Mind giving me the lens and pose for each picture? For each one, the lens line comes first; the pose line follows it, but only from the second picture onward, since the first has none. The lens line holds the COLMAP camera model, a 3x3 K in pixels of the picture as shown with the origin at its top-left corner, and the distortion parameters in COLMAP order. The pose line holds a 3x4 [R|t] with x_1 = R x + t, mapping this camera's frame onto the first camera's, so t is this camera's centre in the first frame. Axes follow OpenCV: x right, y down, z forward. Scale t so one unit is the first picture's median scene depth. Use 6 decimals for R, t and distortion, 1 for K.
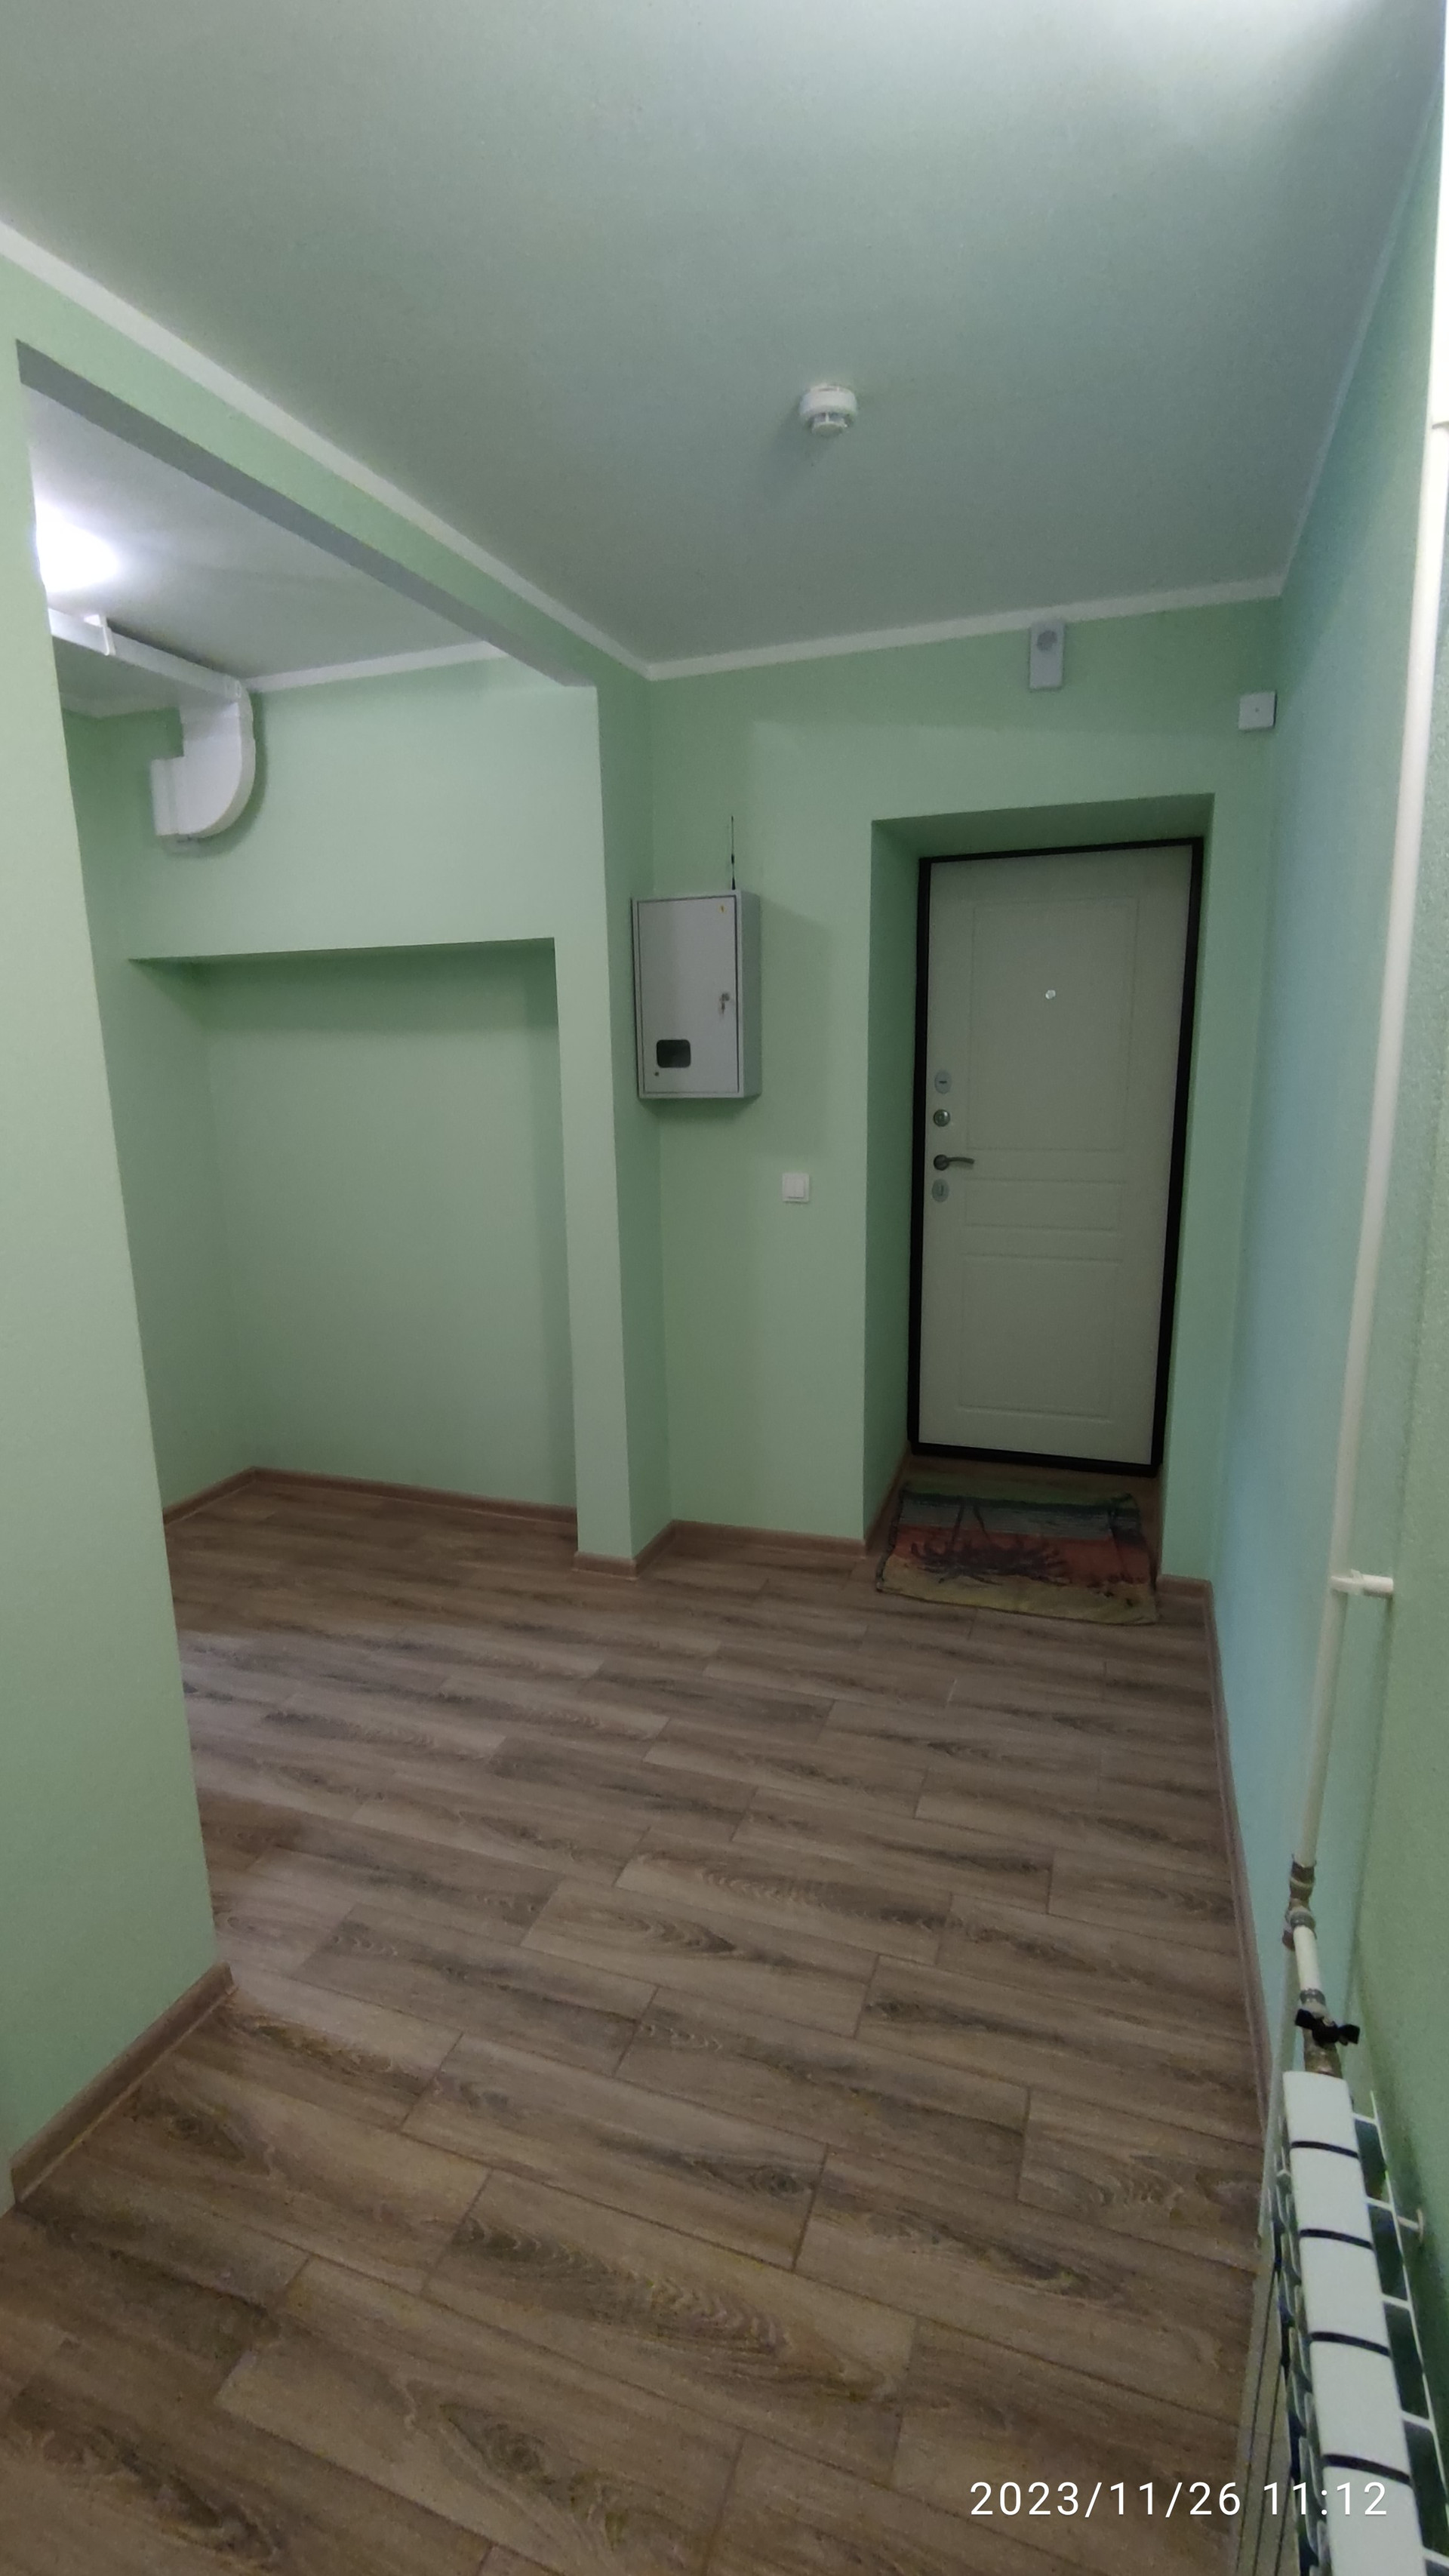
lens RADIAL K [[1174.8, 0, 723.4], [0, 1174.8, 1283.0], [0, 0, 1]] dist [0.003561, -0.000275]
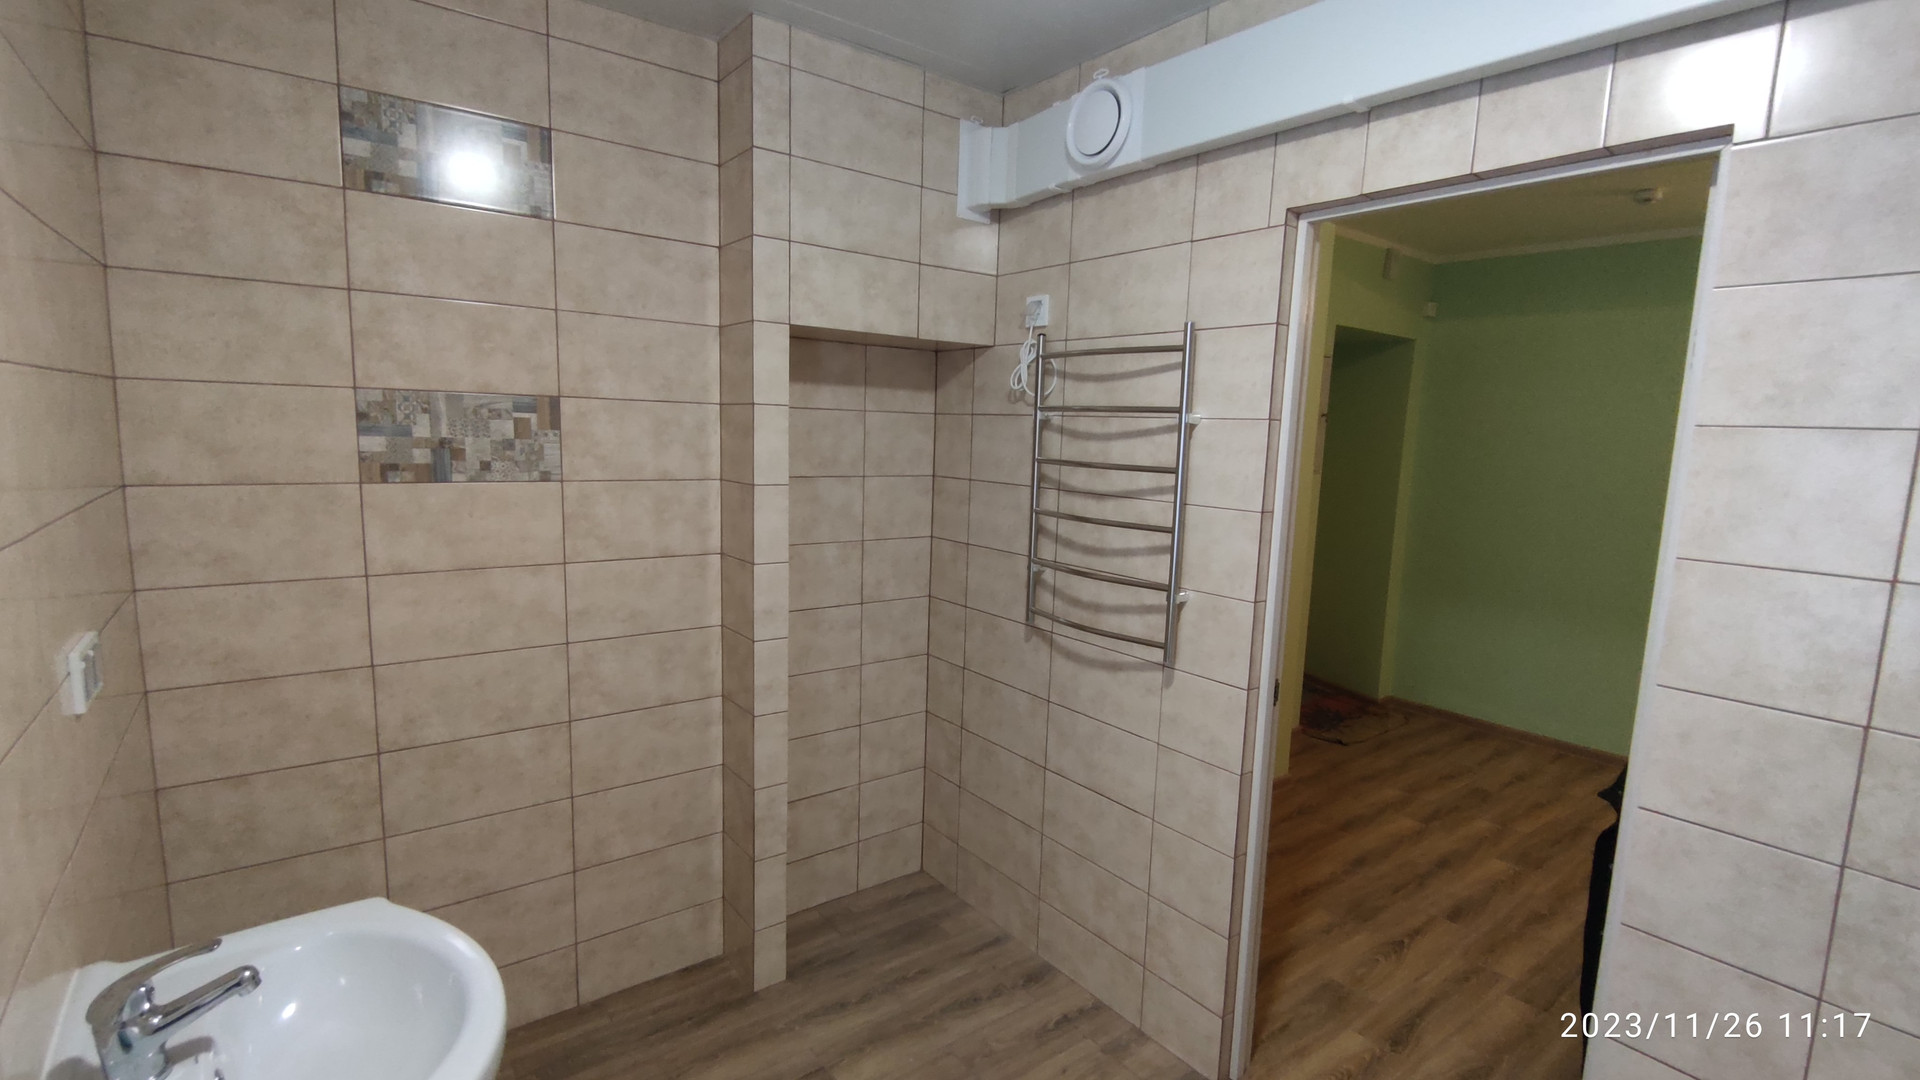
lens RADIAL K [[875.6, 0, 959.1], [0, 875.6, 544.1], [0, 0, 1]] dist [0.003561, -0.000275]
pose [[0.549649, -0.085539, 0.831005, -1.469455], [0.136748, 0.990539, 0.011512, -0.159472], [-0.824127, 0.107311, 0.556146, 0.815490]]
